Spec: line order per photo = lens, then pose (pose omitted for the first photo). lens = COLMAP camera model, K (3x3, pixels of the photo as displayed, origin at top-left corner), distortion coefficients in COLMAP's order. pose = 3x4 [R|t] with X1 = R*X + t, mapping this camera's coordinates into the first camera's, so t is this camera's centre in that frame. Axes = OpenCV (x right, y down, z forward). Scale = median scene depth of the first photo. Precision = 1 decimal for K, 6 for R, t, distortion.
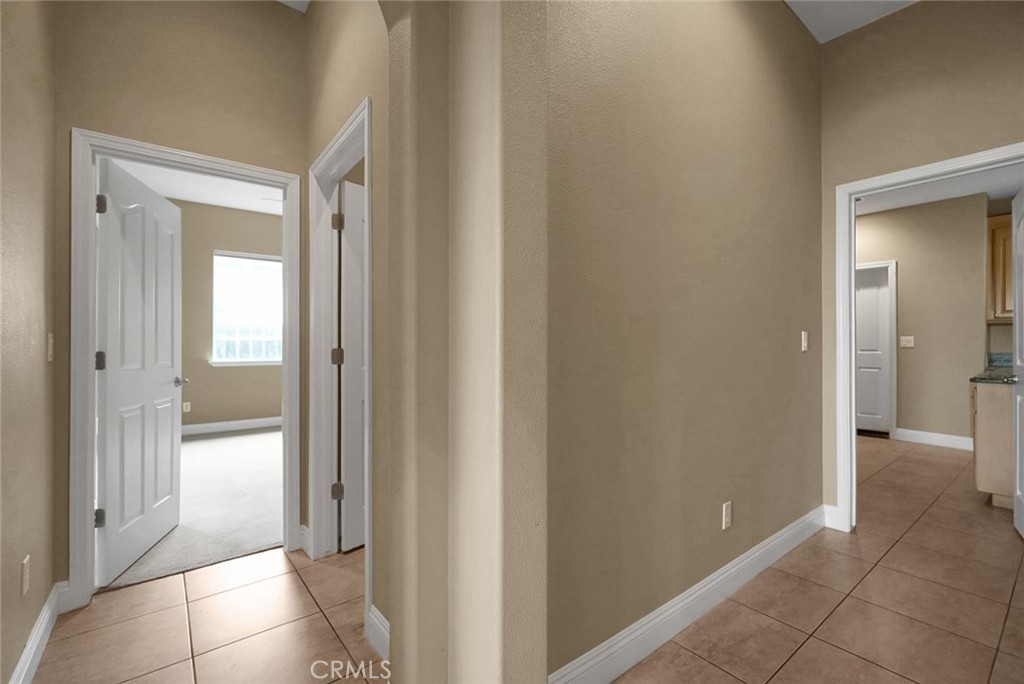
lens RADIAL K [[469.2, 0, 511.1], [0, 469.2, 345.5], [0, 0, 1]] dist [0.004184, 0.001010]
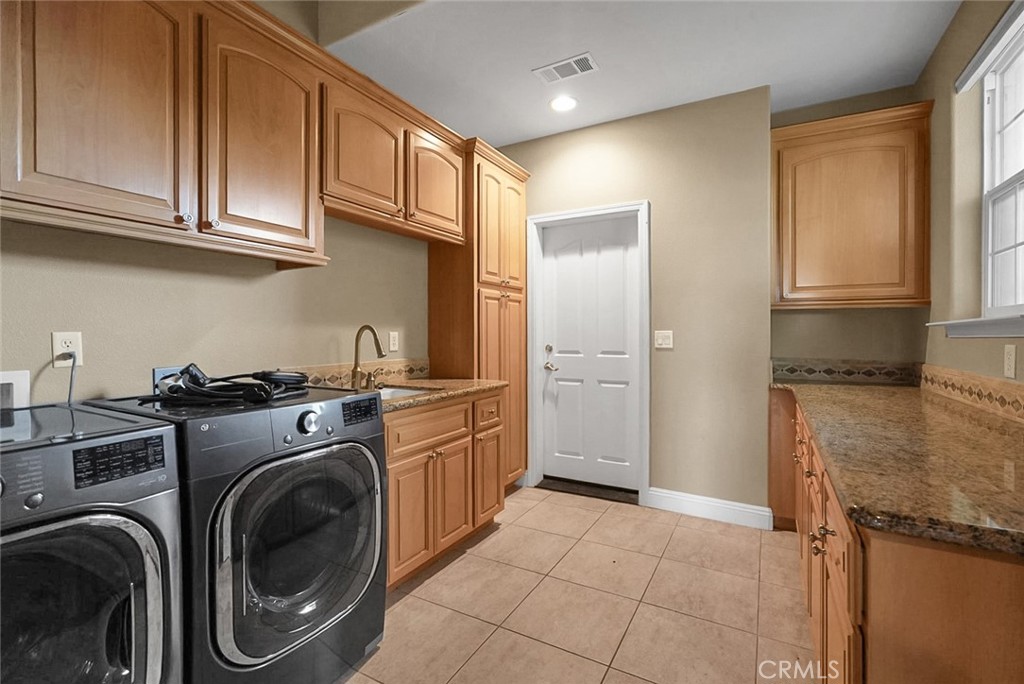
lens RADIAL K [[469.2, 0, 512.9], [0, 469.2, 338.4], [0, 0, 1]] dist [0.004184, 0.001010]
pose [[0.919637, -0.000620, 0.392770, 0.432658], [0.000156, 0.999999, 0.001214, -0.009733], [-0.392770, -0.001056, 0.919636, 0.528253]]
